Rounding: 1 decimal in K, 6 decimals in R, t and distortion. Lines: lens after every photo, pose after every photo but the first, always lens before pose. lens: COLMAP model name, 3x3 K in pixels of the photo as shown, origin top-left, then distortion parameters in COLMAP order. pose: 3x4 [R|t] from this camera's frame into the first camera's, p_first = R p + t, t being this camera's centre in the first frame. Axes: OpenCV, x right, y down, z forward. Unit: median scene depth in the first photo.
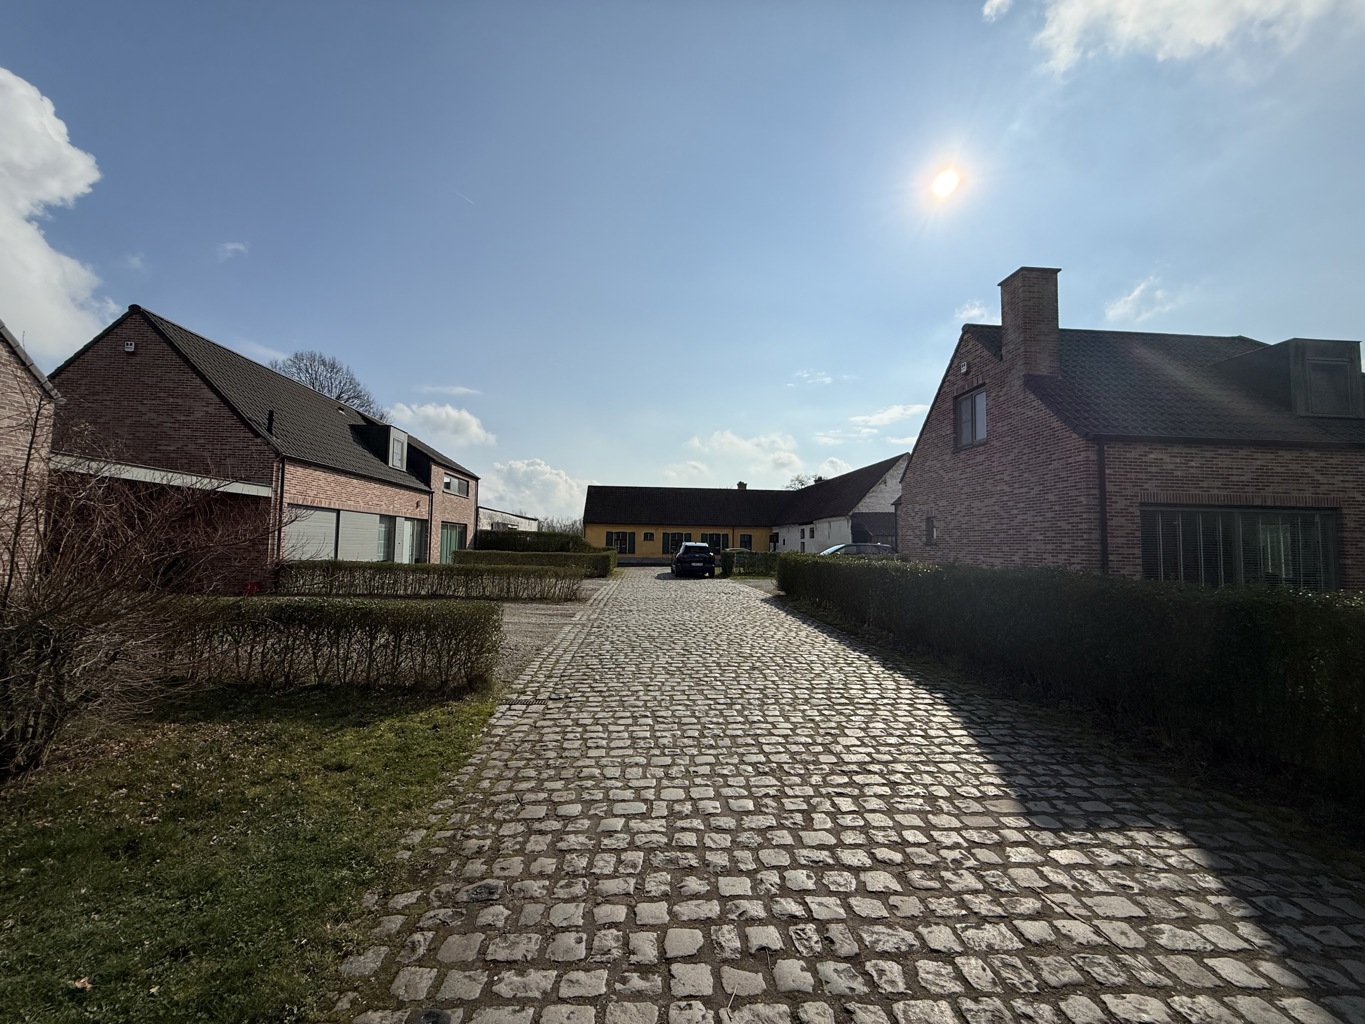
lens RADIAL K [[543.2, 0, 679.4], [0, 543.2, 513.4], [0, 0, 1]] dist [0.003724, -0.000413]
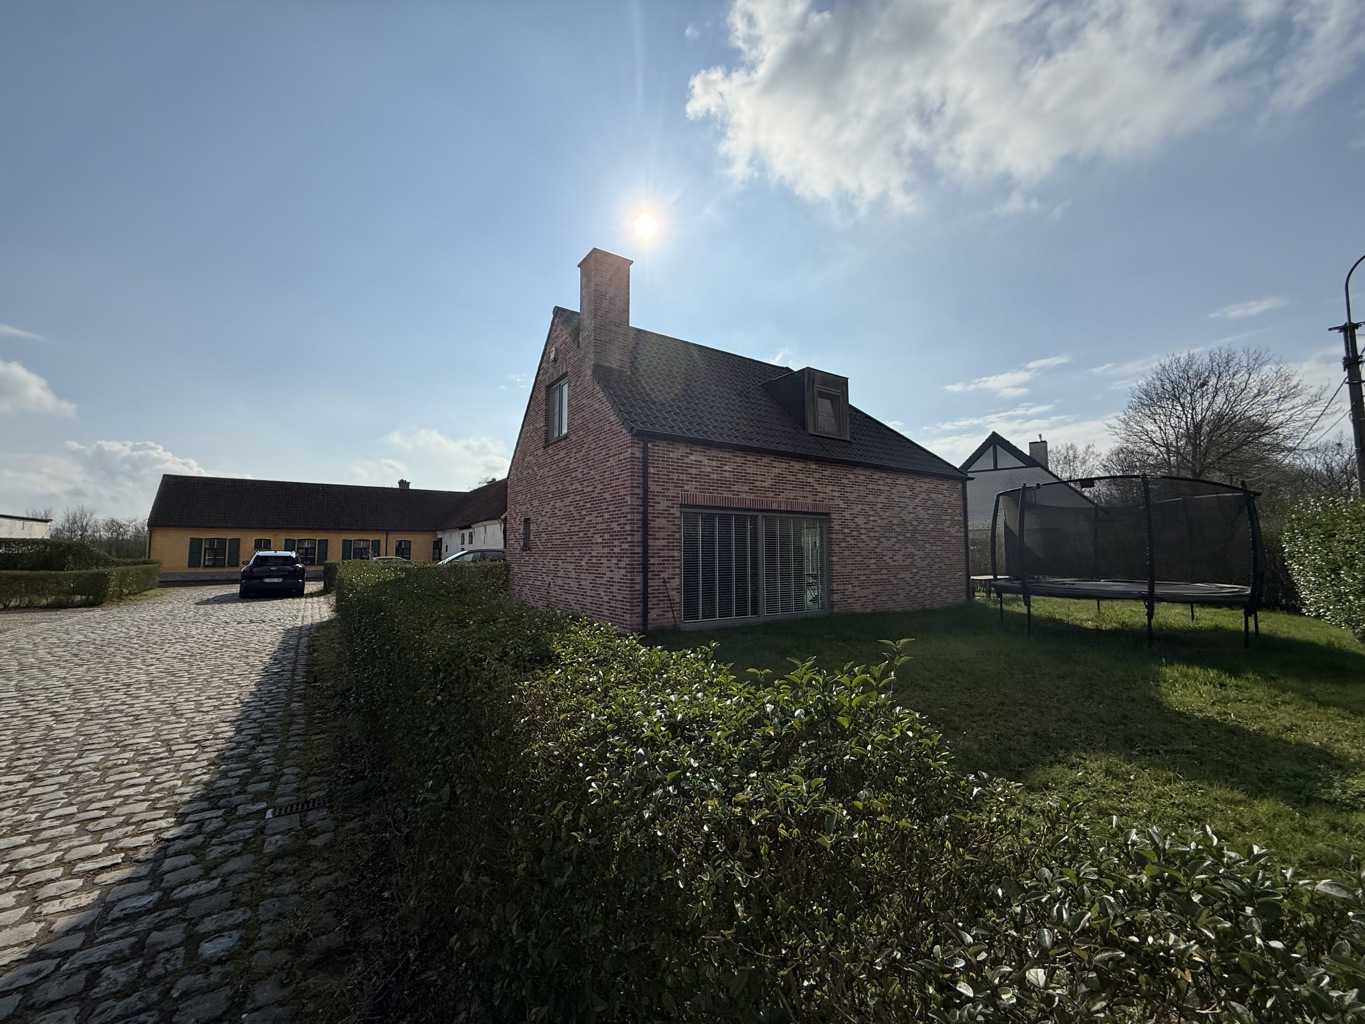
lens RADIAL K [[543.0, 0, 684.8], [0, 543.0, 508.4], [0, 0, 1]] dist [0.002997, -0.000363]
pose [[0.861246, 0.022566, 0.507686, 0.304132], [-0.012772, 0.999659, -0.022767, 0.008971], [-0.508027, 0.013124, 0.861241, 0.131636]]
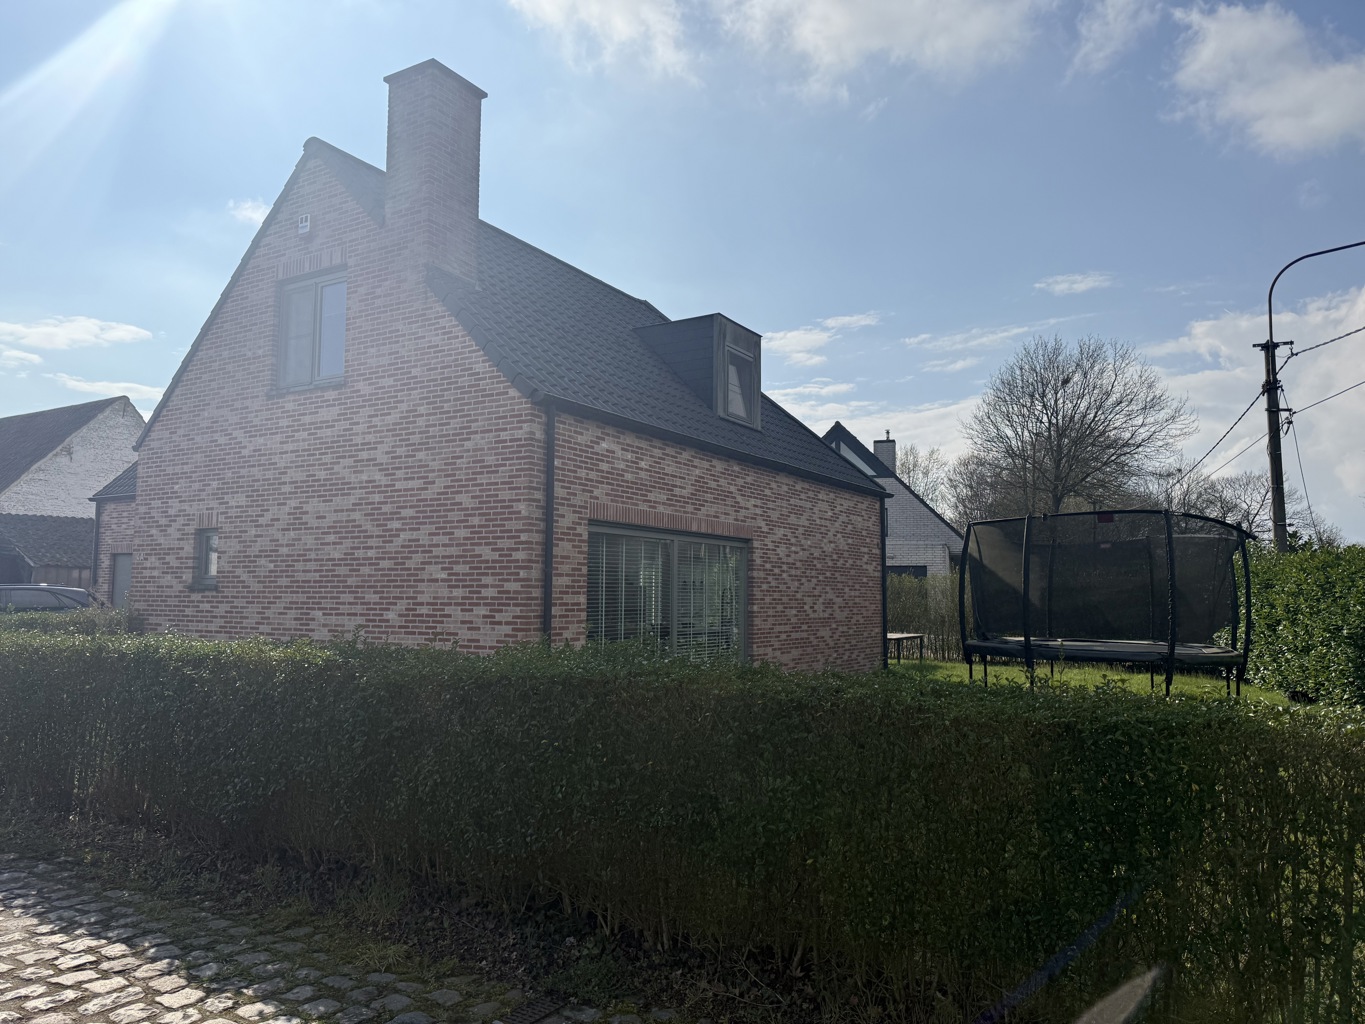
lens RADIAL K [[940.8, 0, 682.5], [0, 940.8, 512.0], [0, 0, 1]] dist [0.087373, -0.085528]
pose [[0.576165, 0.061016, 0.815053, 0.043218], [-0.045841, 0.998052, -0.042311, 0.010667], [-0.816047, -0.012984, 0.577840, 0.264358]]
